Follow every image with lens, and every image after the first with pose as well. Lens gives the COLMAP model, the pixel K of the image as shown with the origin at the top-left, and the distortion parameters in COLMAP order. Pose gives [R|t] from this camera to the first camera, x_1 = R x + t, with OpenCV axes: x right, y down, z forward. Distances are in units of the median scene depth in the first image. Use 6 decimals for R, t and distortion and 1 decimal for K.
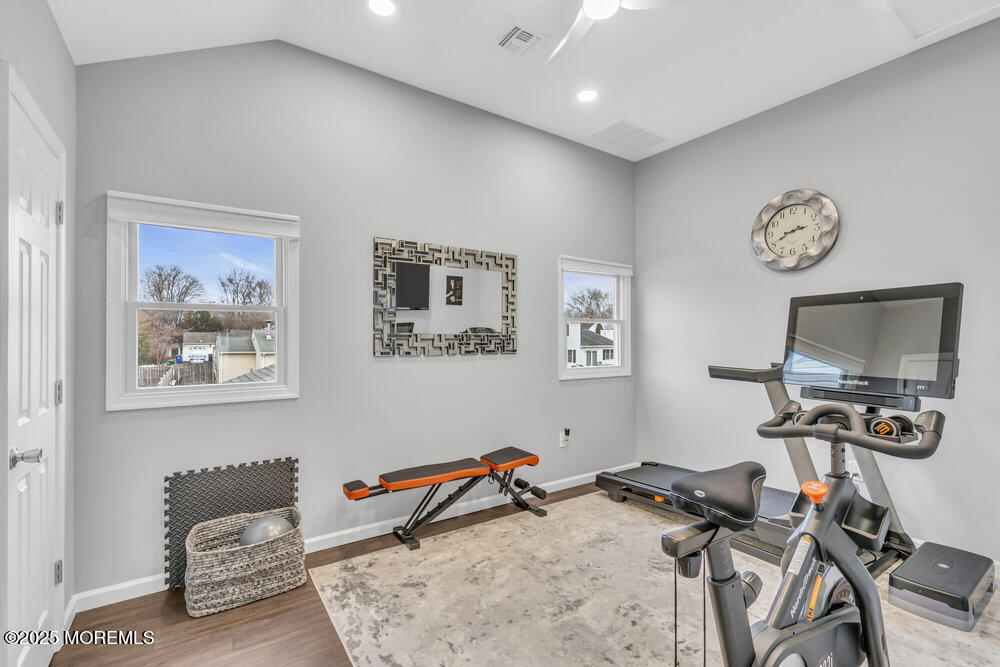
lens RADIAL K [[450.0, 0, 498.8], [0, 450.0, 338.4], [0, 0, 1]] dist [-0.007098, 0.002764]
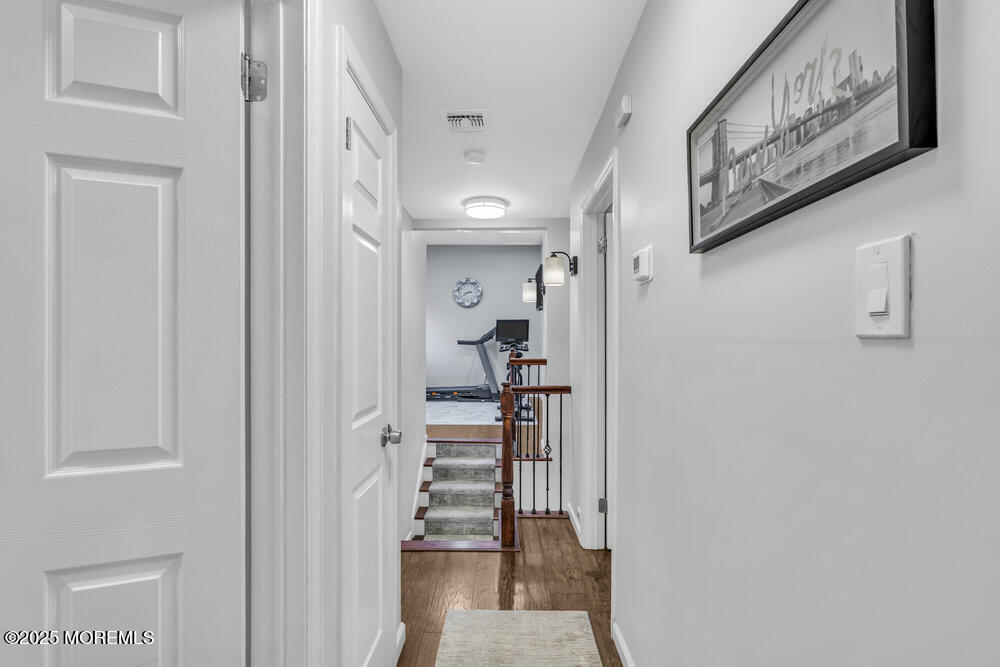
lens RADIAL K [[450.0, 0, 500.7], [0, 450.0, 333.3], [0, 0, 1]] dist [-0.007098, 0.002764]
pose [[0.585701, 0.004065, 0.810517, -1.531385], [-0.005582, 0.999984, -0.000981, 0.014714], [-0.810508, -0.003950, 0.585714, -0.824992]]
